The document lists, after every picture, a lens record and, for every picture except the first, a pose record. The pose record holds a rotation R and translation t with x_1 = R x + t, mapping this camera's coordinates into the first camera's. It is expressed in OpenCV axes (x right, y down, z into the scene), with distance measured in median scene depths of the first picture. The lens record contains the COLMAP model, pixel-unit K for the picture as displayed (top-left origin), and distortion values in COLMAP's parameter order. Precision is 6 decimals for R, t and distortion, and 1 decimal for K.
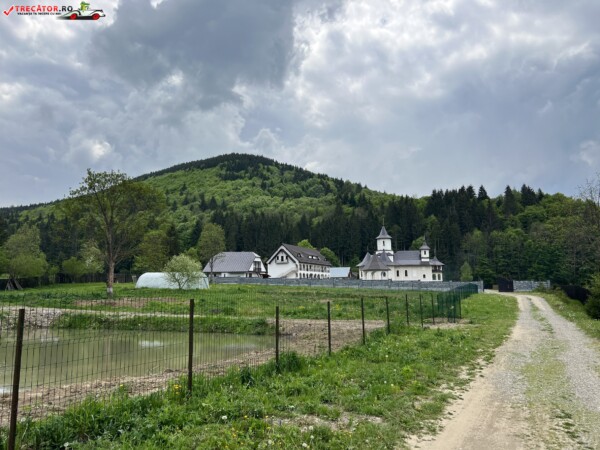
lens RADIAL K [[448.5, 0, 300.0], [0, 448.5, 225.0], [0, 0, 1]] dist [0.130236, -0.315978]
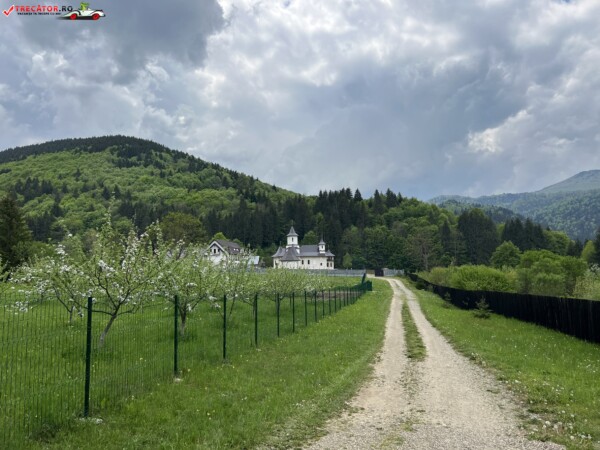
lens RADIAL K [[455.7, 0, 300.6], [0, 455.7, 226.6], [0, 0, 1]] dist [0.048936, -0.048354]
pose [[0.961724, 0.018765, 0.273376, -0.088938], [-0.030634, 0.998761, 0.039214, -0.028569], [-0.272301, -0.046087, 0.961108, -0.161855]]
